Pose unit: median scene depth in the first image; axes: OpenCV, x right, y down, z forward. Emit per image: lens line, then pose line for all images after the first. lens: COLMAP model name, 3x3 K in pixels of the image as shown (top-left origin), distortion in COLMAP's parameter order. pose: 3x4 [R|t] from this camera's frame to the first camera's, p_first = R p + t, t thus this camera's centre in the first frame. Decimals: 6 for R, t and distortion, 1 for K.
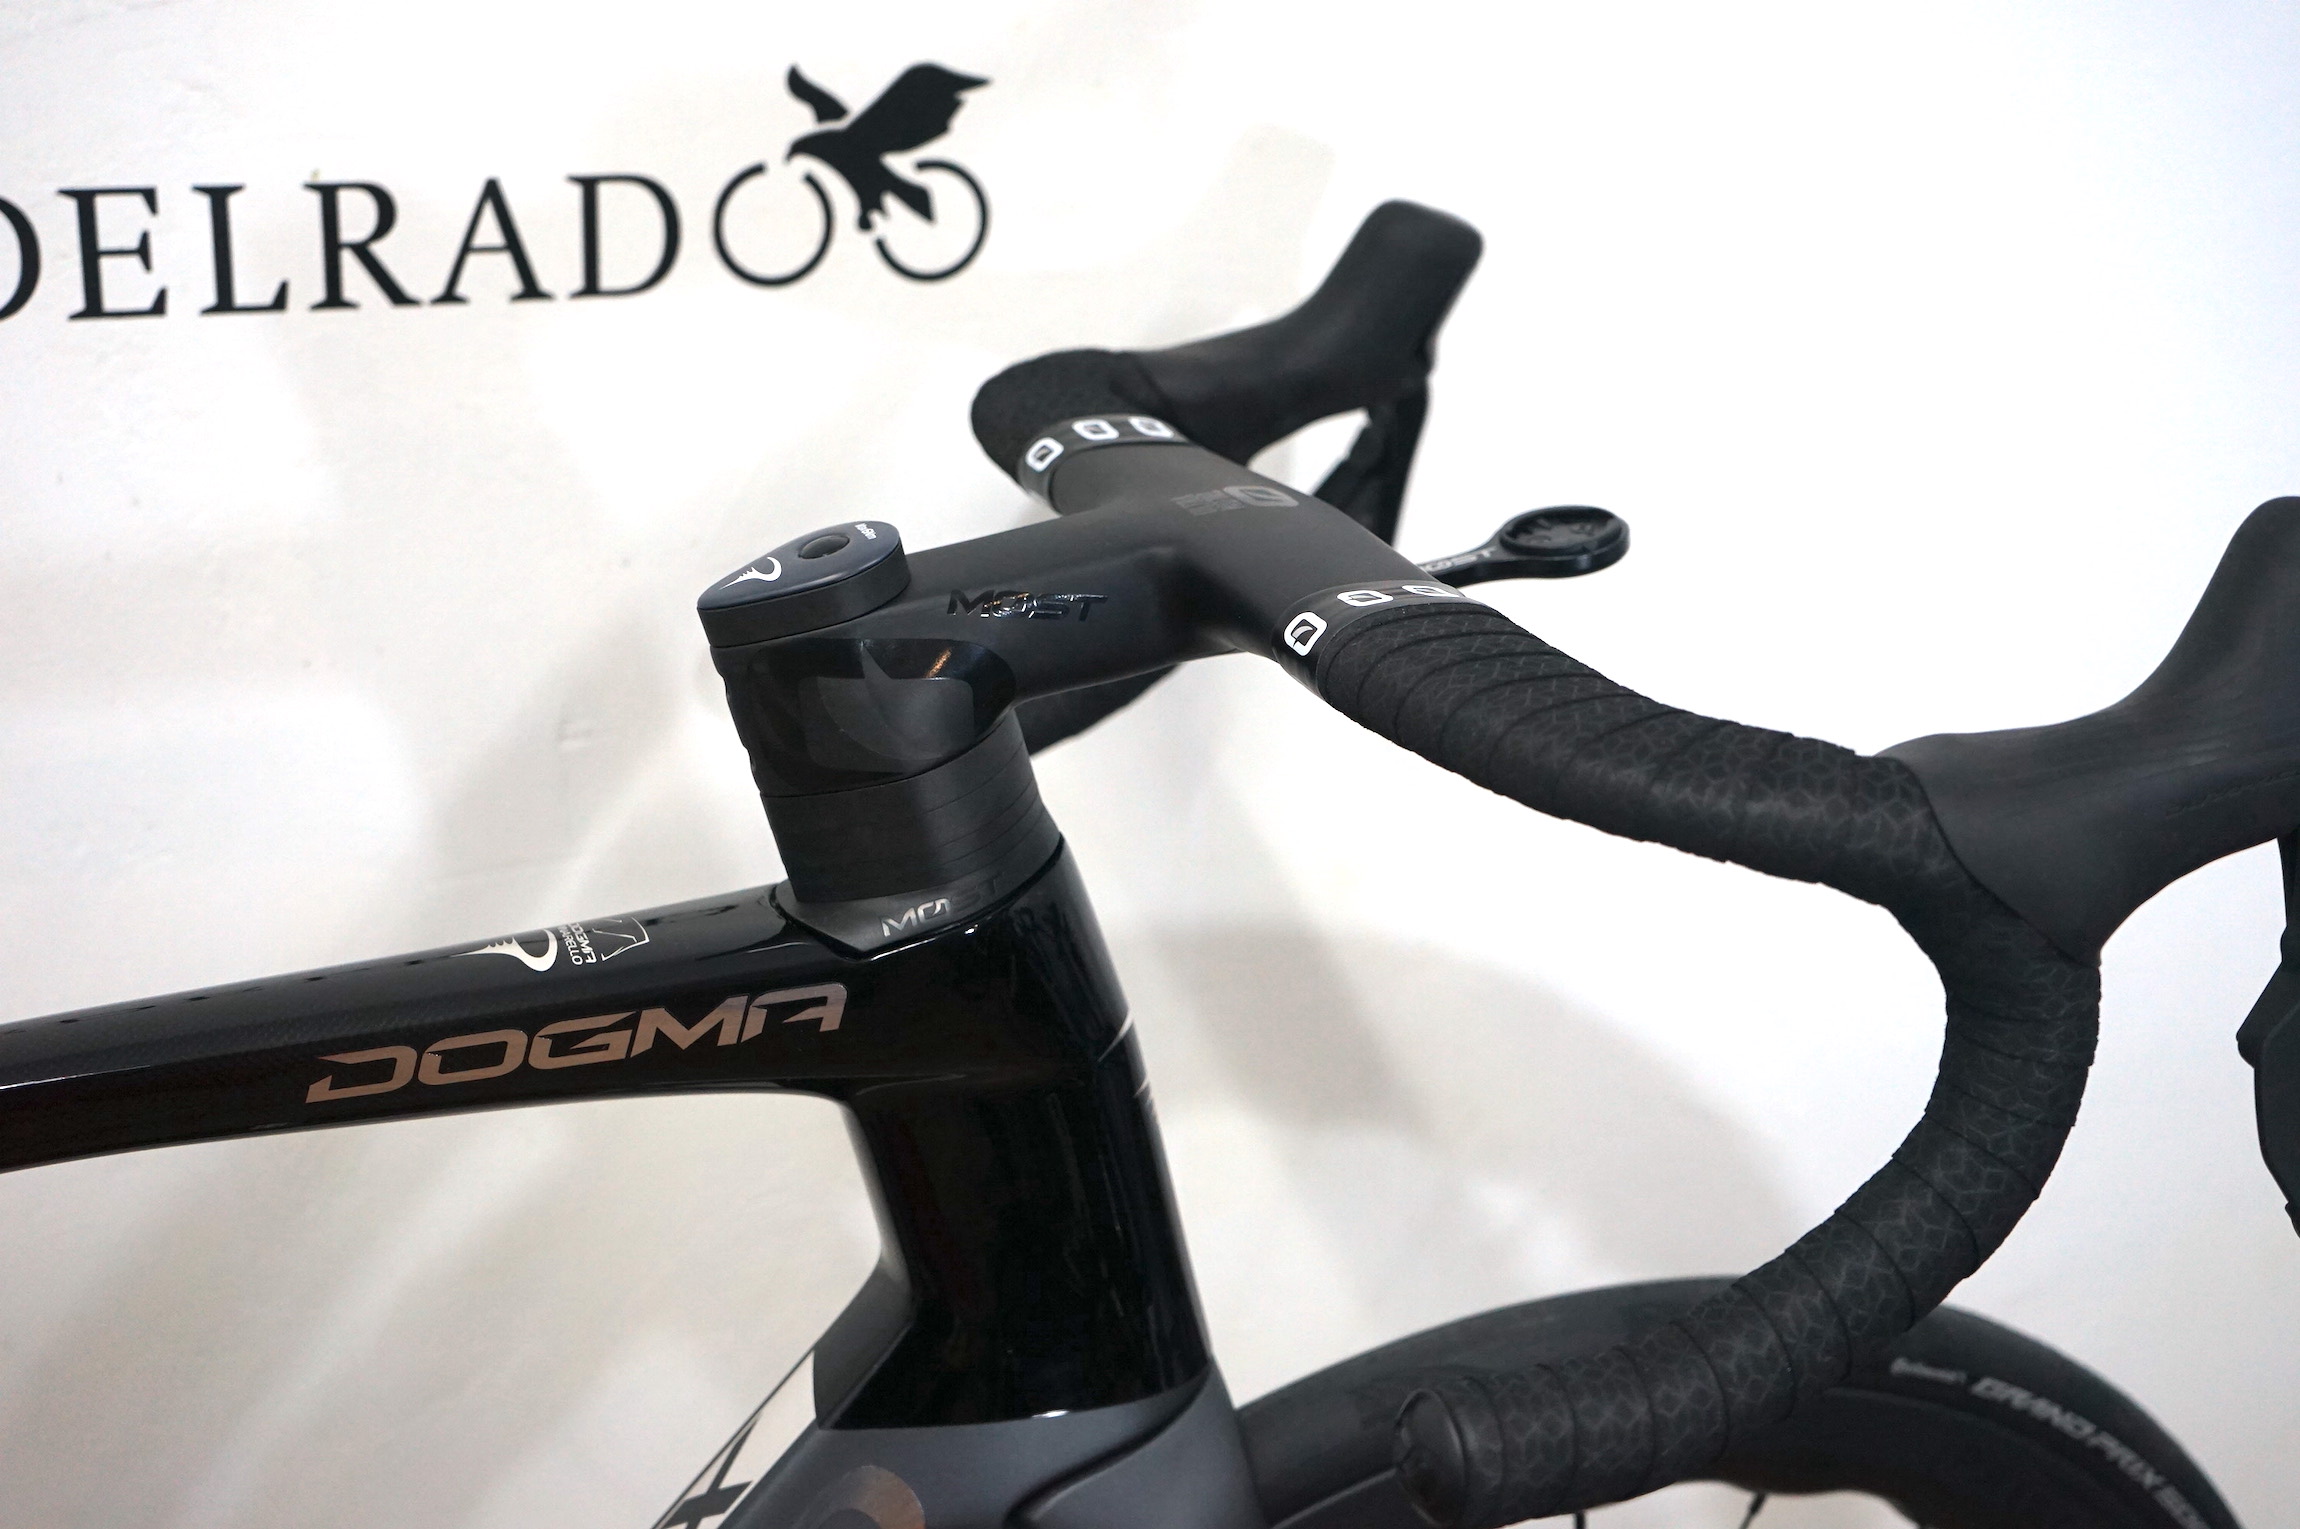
lens RADIAL K [[2942.7, 0, 1138.9], [0, 2942.7, 741.1], [0, 0, 1]] dist [-0.001715, 0.000000]
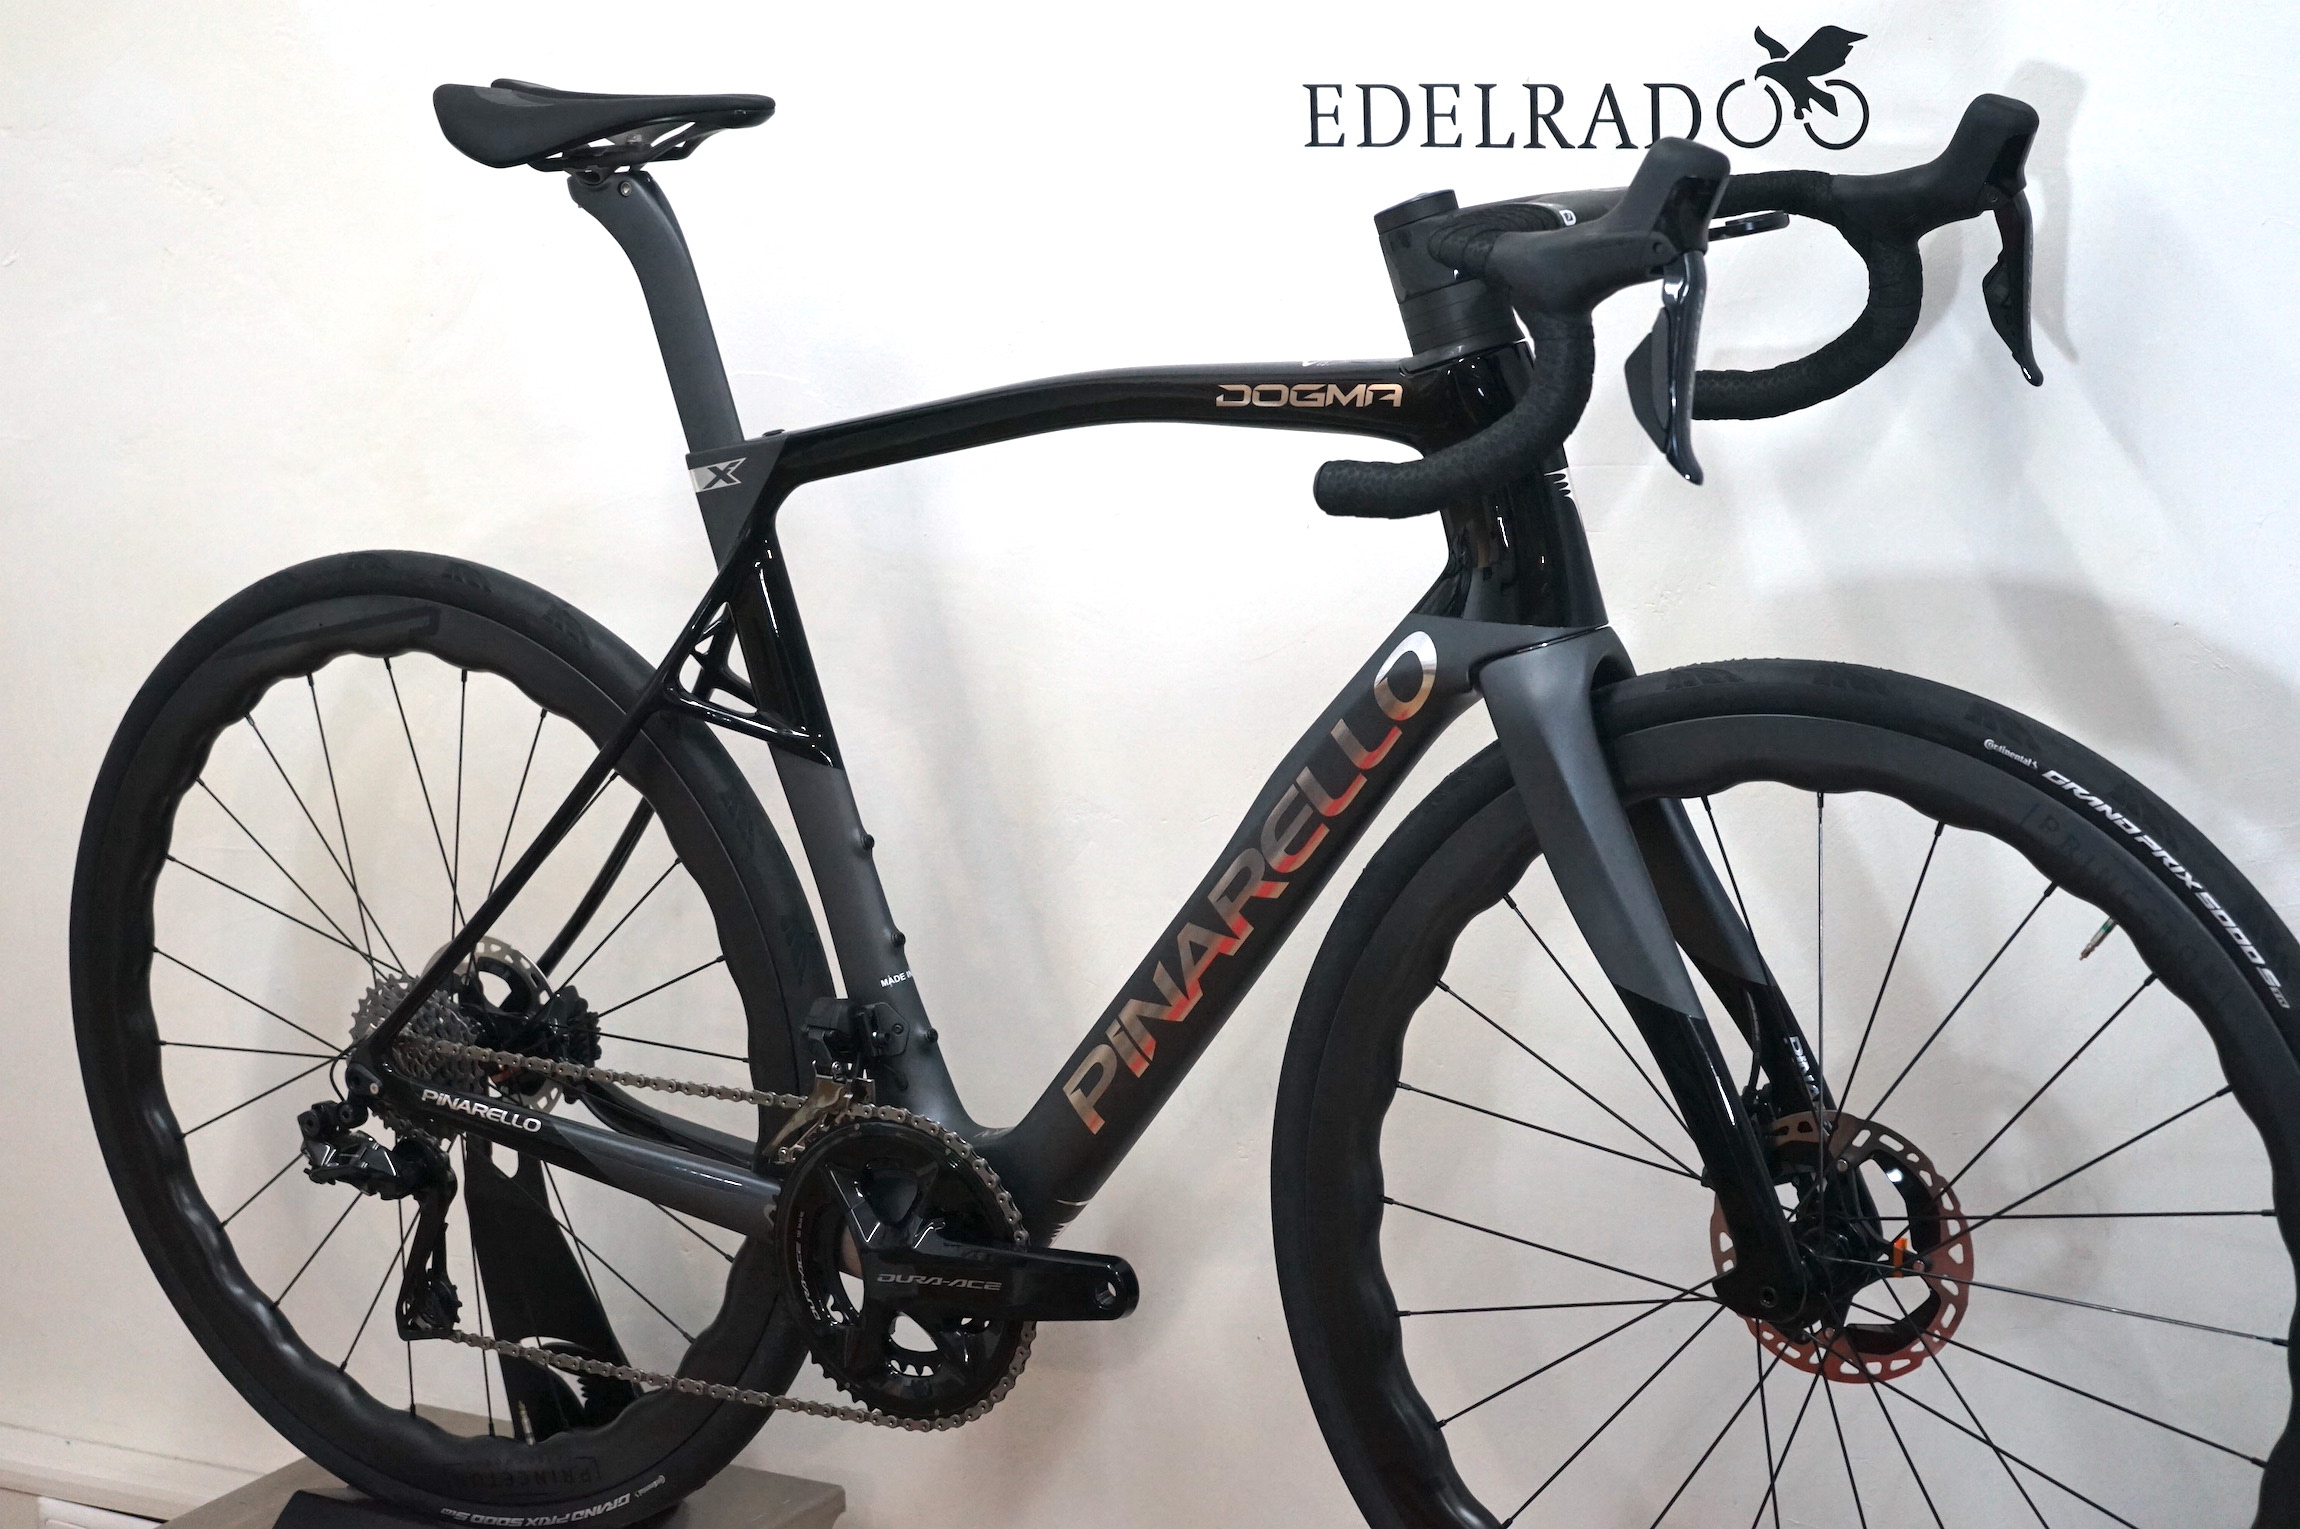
lens RADIAL K [[4556.7, 0, 1124.7], [0, 4556.7, 710.0], [0, 0, 1]] dist [-0.072925, 0.000000]
pose [[0.582780, 0.095489, -0.807000, 2.126077], [-0.215423, 0.975696, -0.040119, 0.414298], [0.783556, 0.197227, 0.589187, -0.964837]]
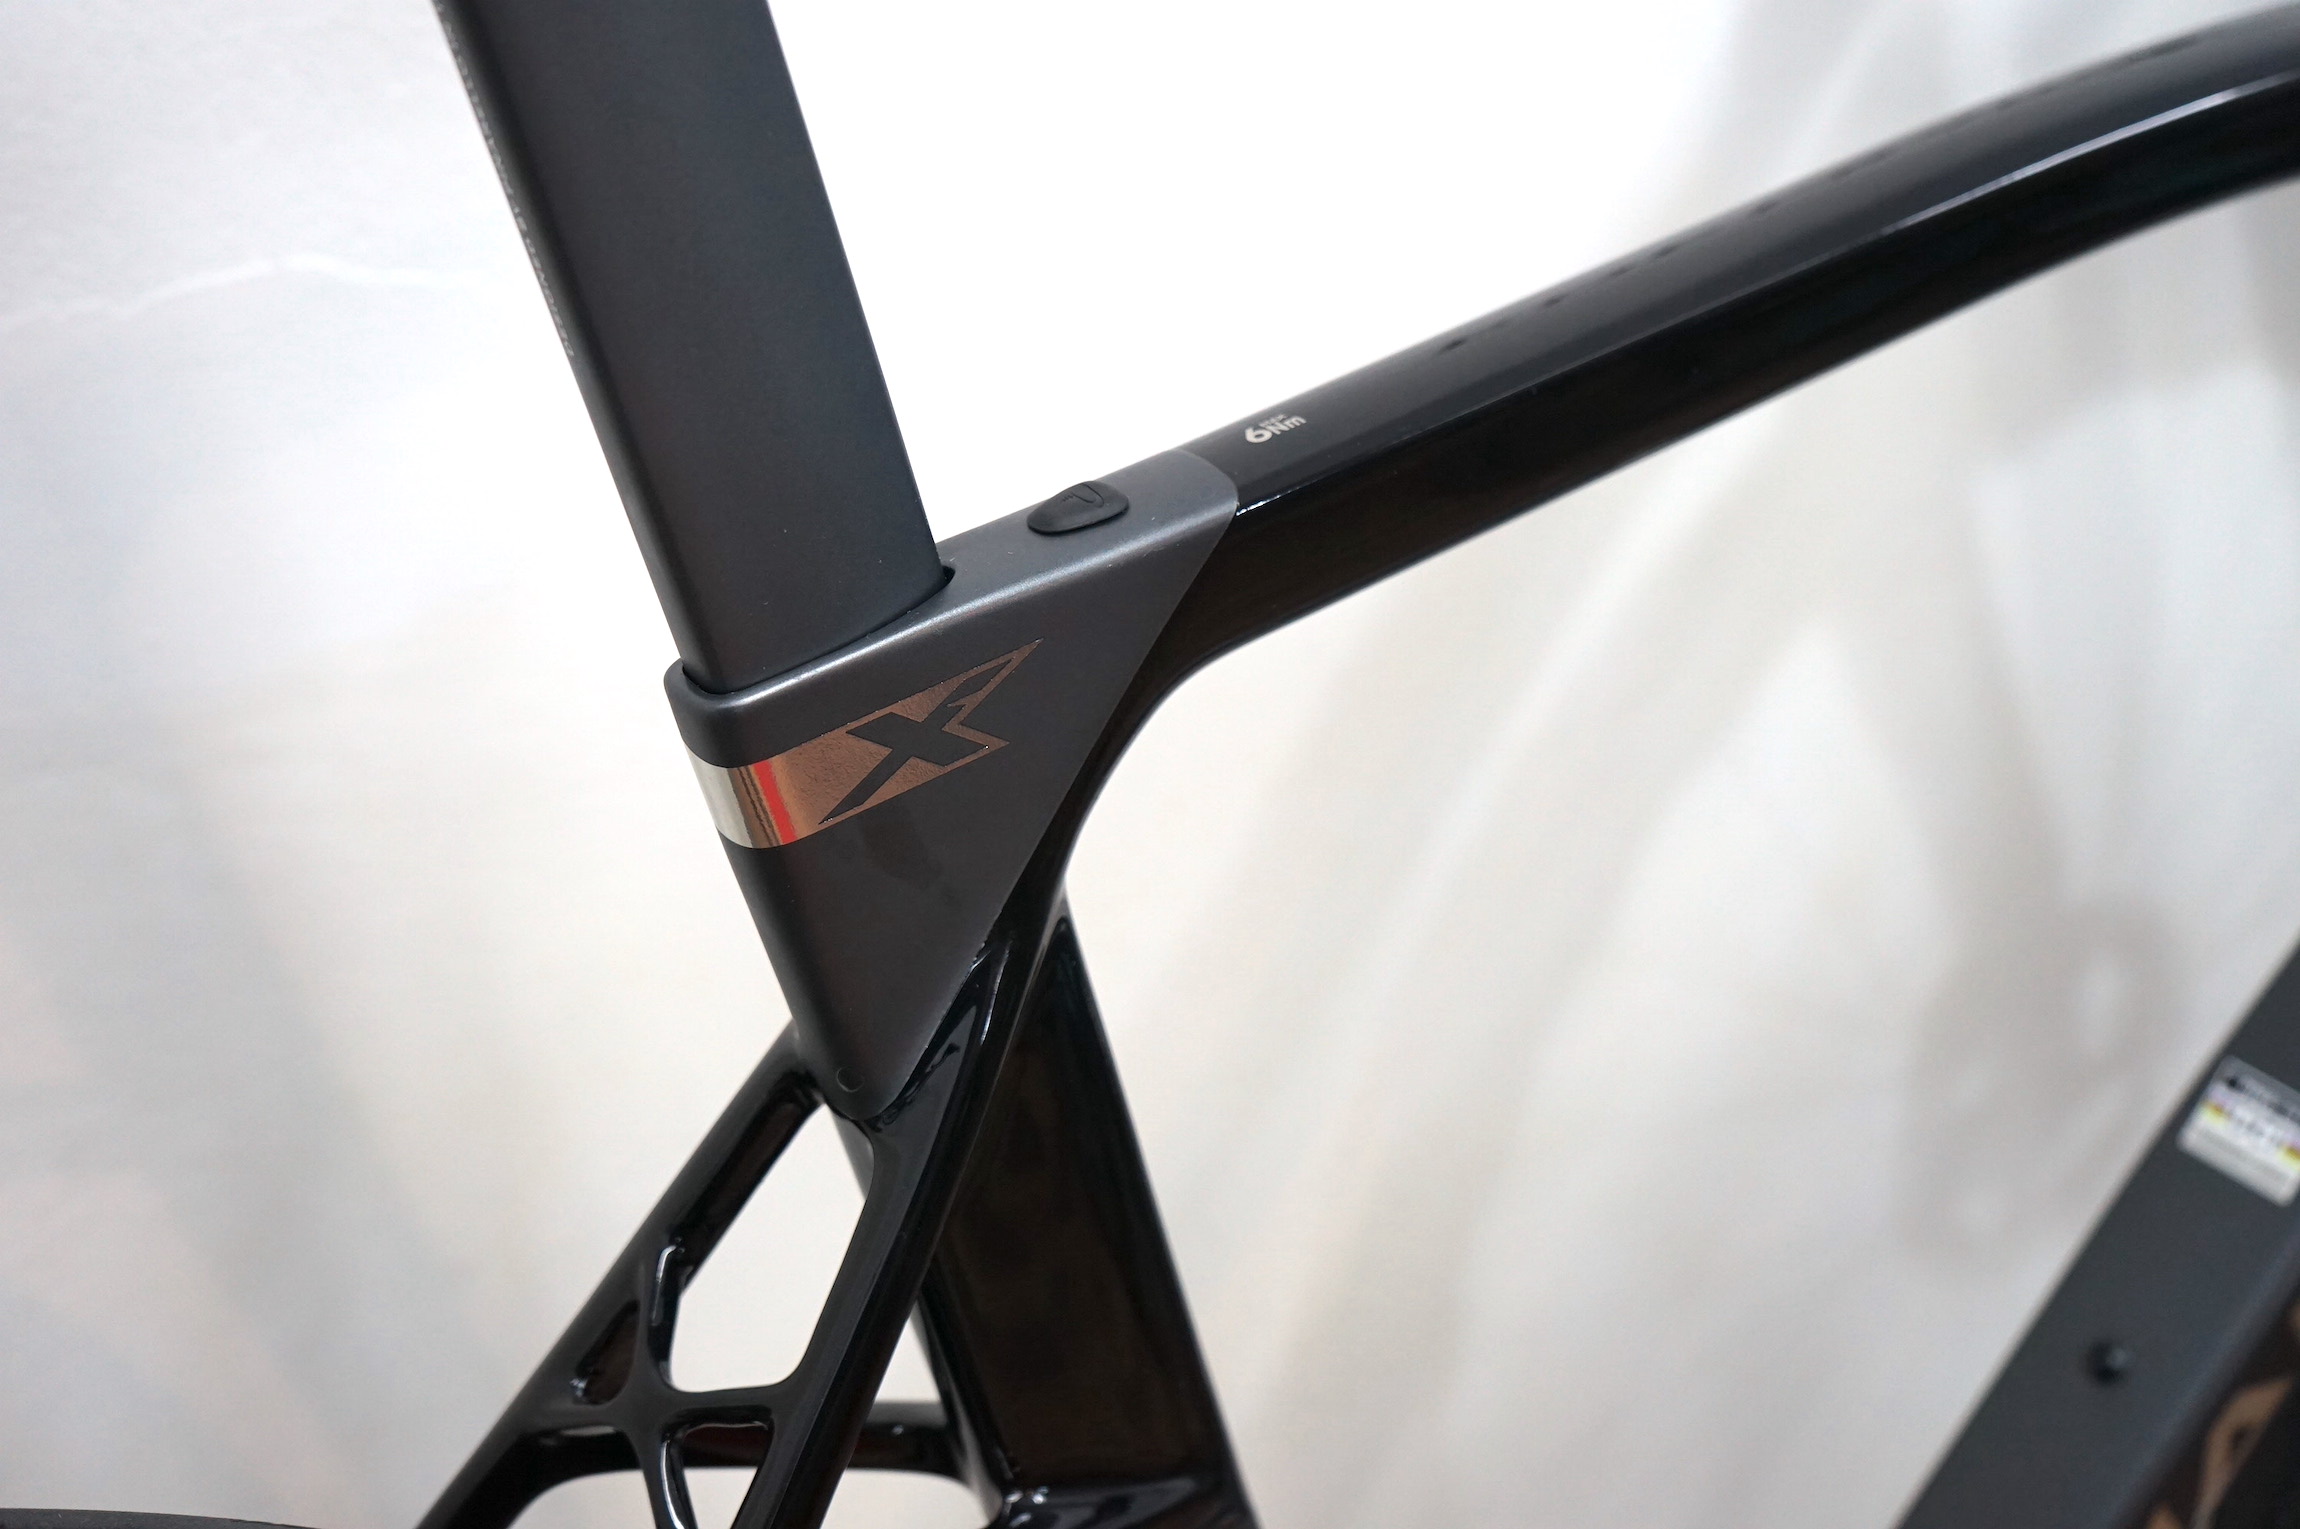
lens RADIAL K [[2888.6, 0, 1149.0], [0, 2888.6, 746.7], [0, 0, 1]] dist [0.029896, 0.000000]
pose [[0.979694, -0.093797, 0.177208, -0.651811], [0.070795, 0.988726, 0.131947, 0.129673], [-0.187586, -0.116722, 0.975288, 0.177402]]
